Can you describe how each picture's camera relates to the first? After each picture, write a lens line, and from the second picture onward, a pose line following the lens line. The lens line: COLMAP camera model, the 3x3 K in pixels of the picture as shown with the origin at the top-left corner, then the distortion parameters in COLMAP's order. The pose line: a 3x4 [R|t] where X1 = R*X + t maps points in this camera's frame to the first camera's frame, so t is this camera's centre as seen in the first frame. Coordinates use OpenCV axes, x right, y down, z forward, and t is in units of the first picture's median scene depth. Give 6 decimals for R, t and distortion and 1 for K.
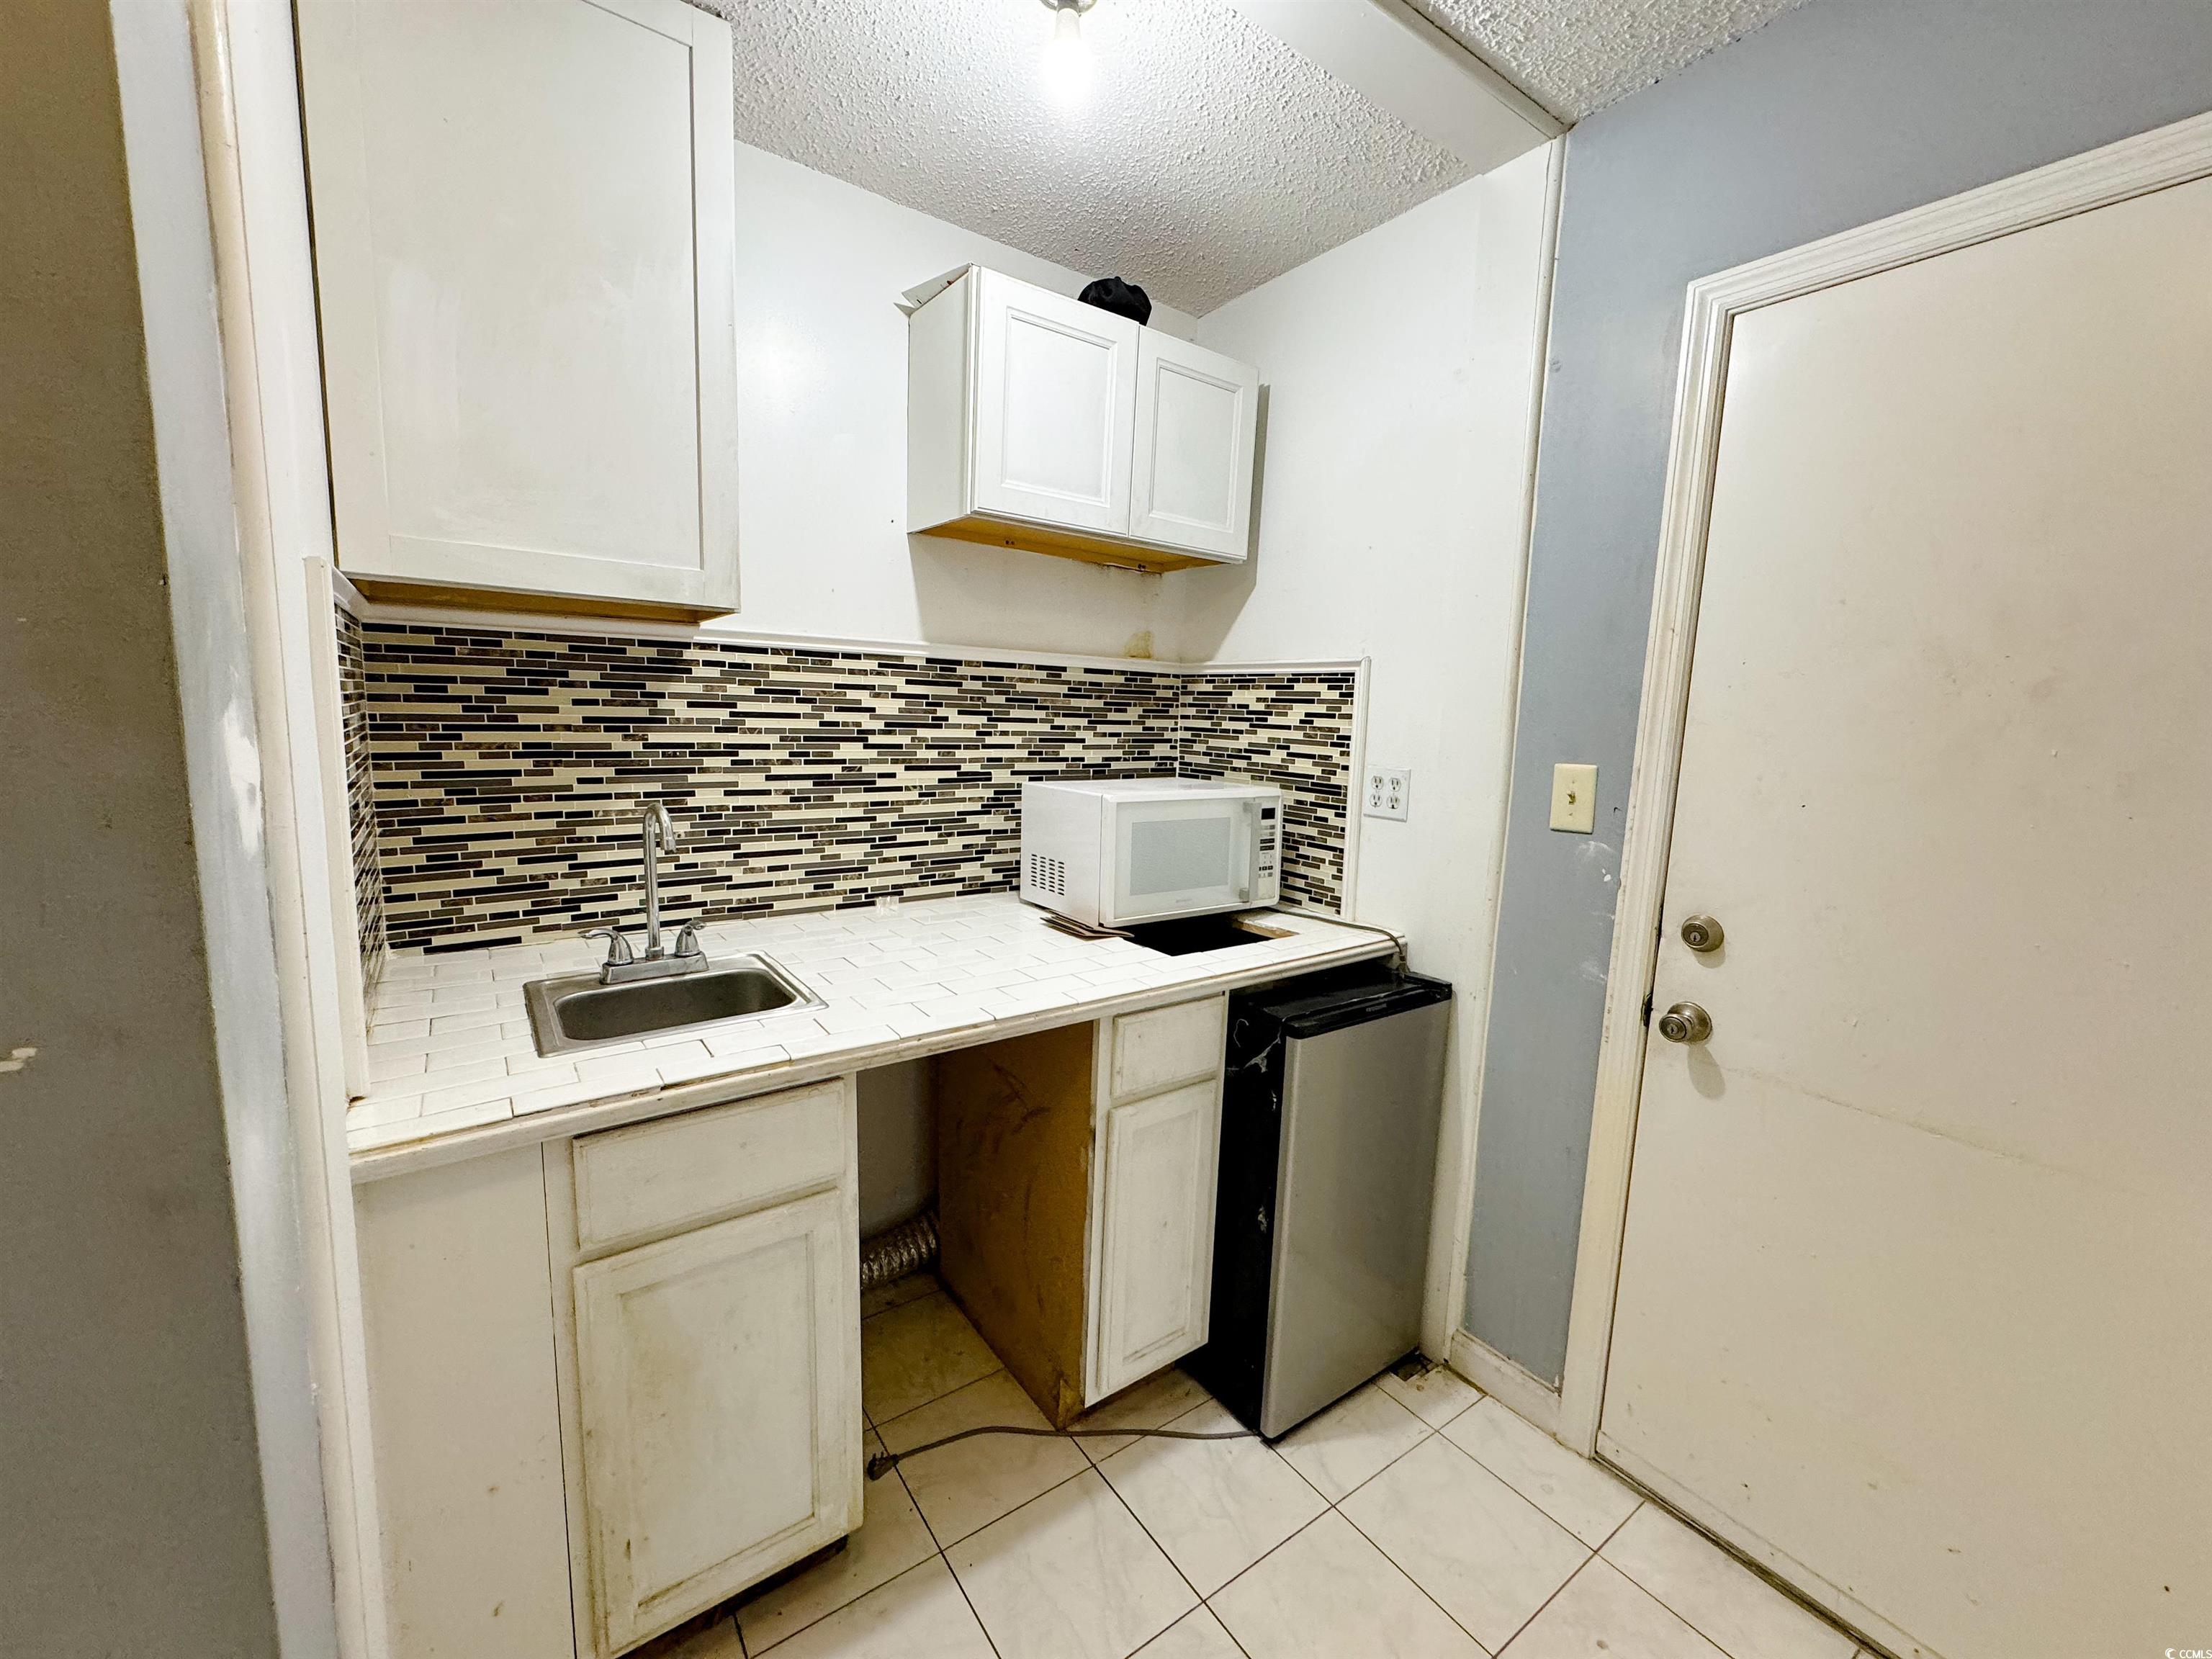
lens RADIAL K [[884.8, 0, 1113.8], [0, 884.8, 818.1], [0, 0, 1]] dist [0.002517, -0.000387]
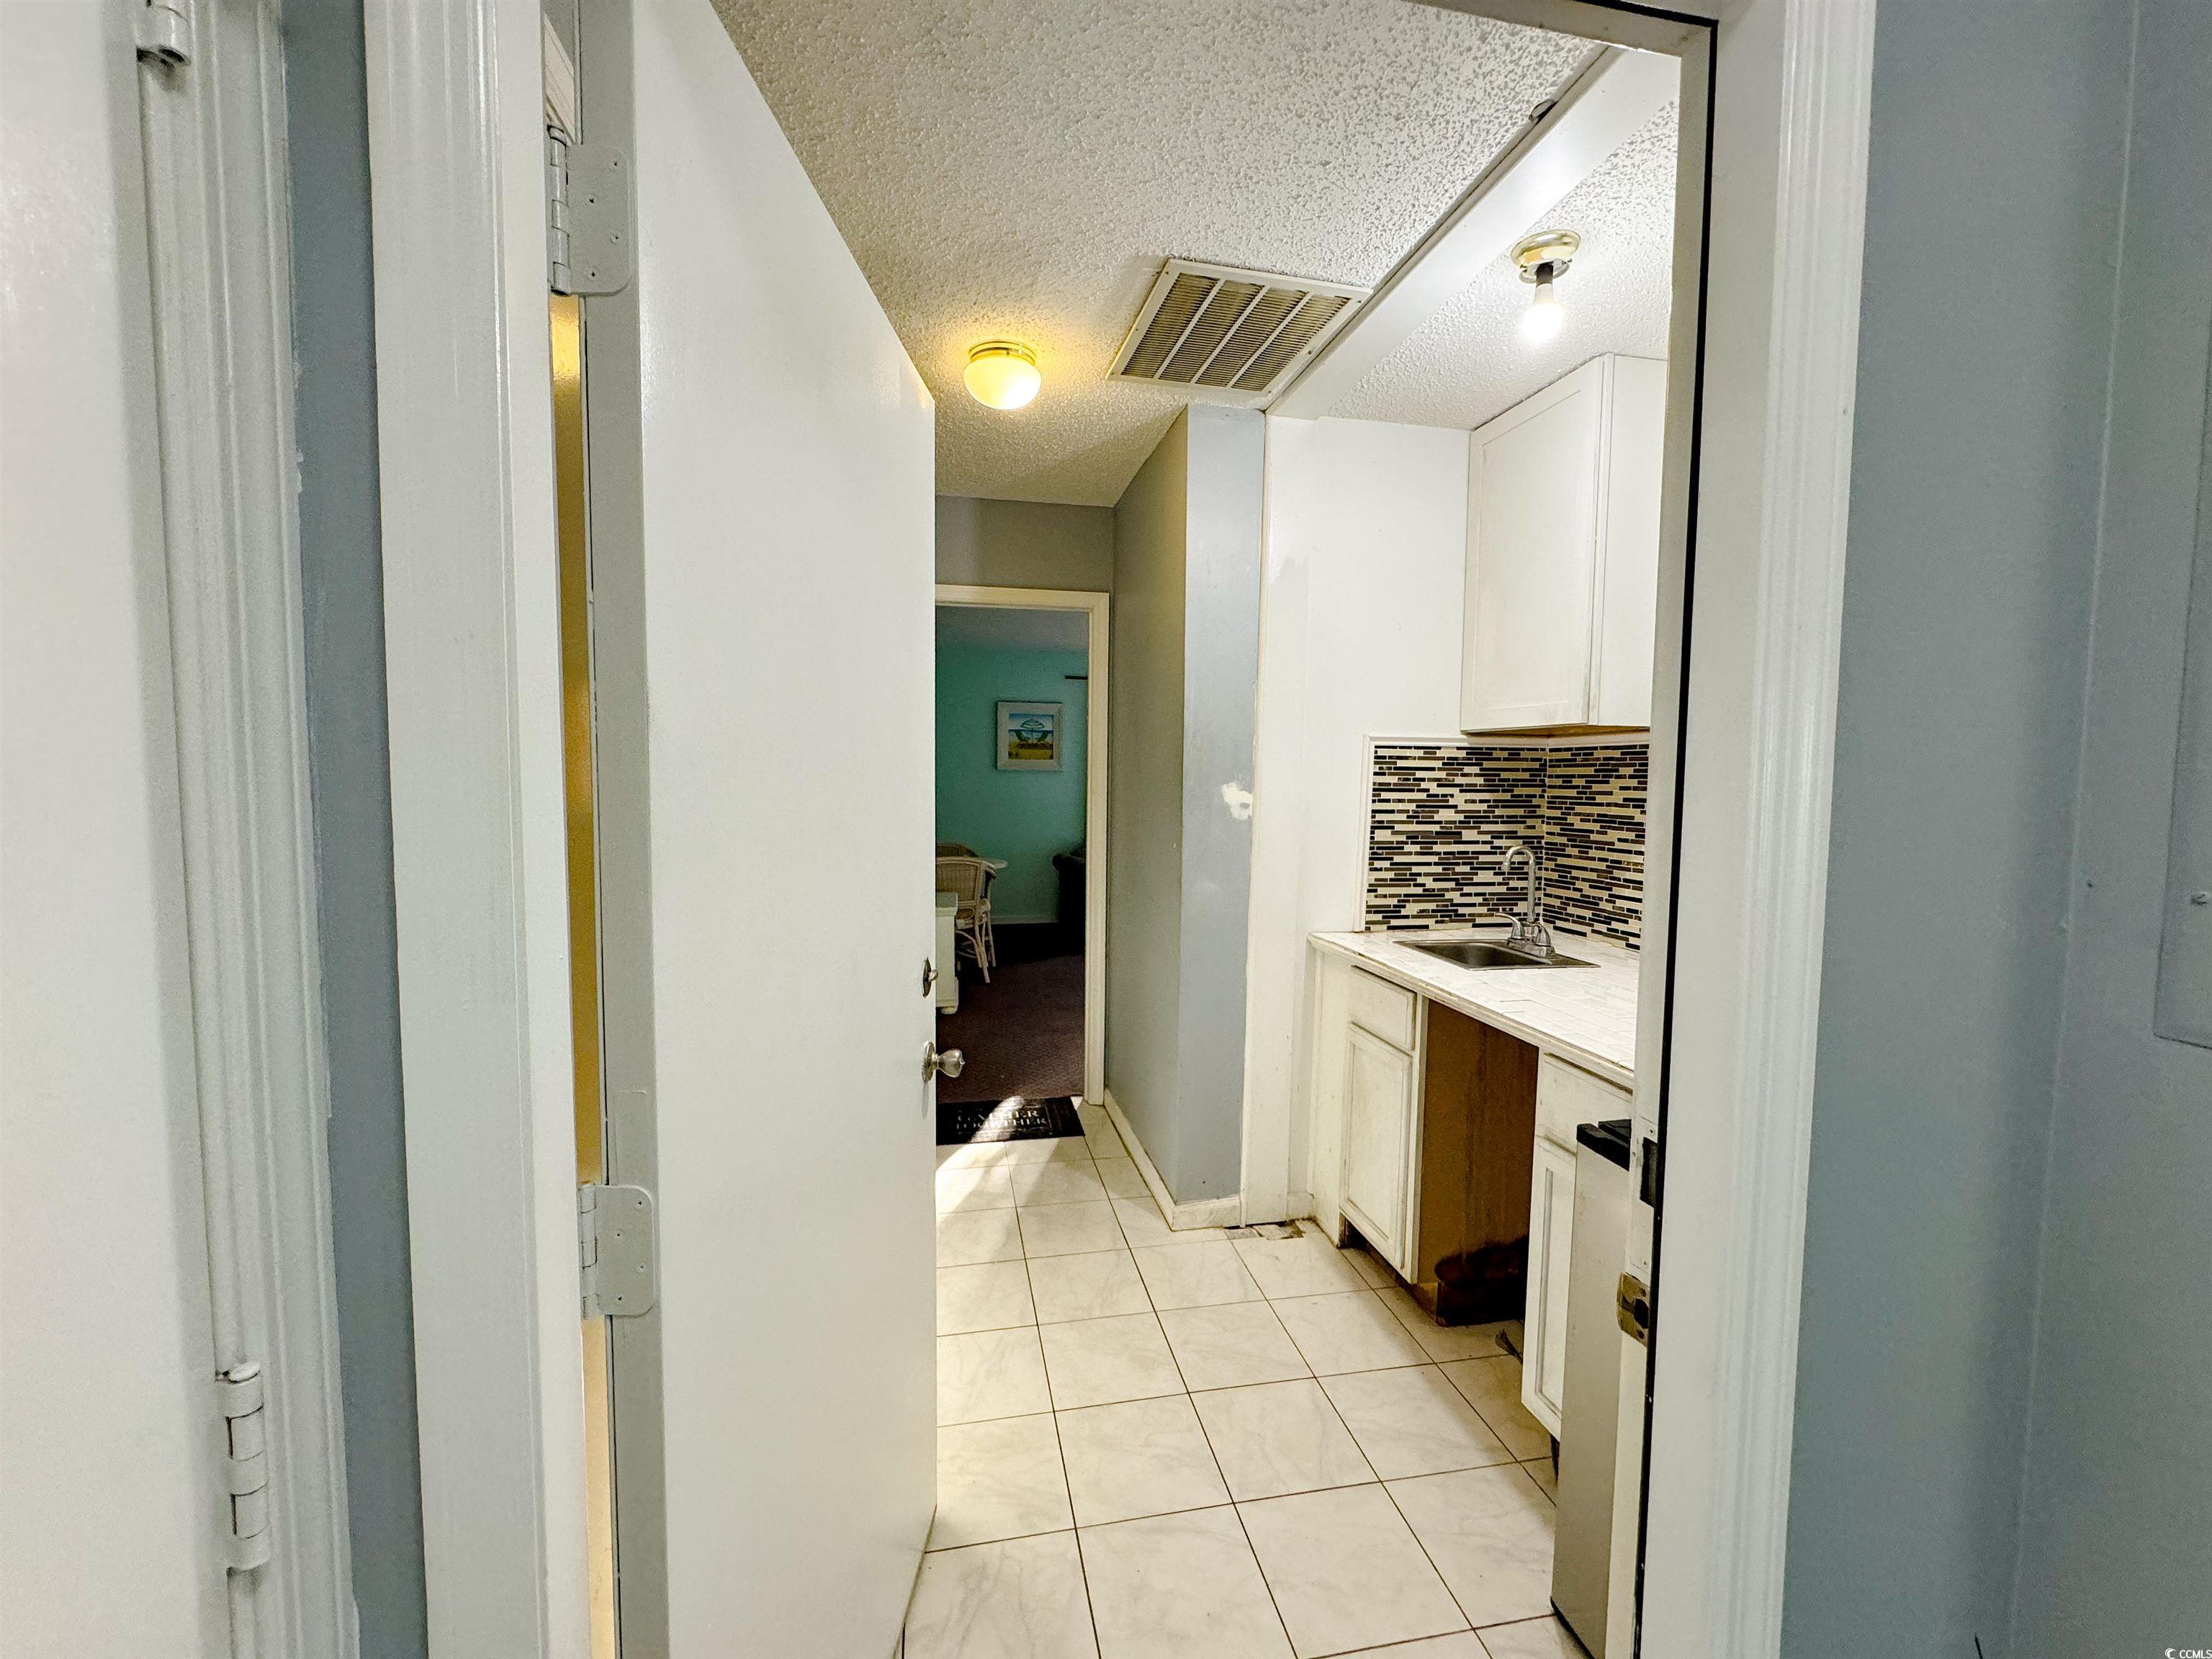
lens RADIAL K [[884.8, 0, 1106.7], [0, 884.8, 831.2], [0, 0, 1]] dist [0.002517, -0.000387]
pose [[-0.413393, 0.014717, -0.910434, 1.189554], [-0.150397, 0.985032, 0.084213, -0.054789], [0.898046, 0.171740, -0.404992, 0.860789]]
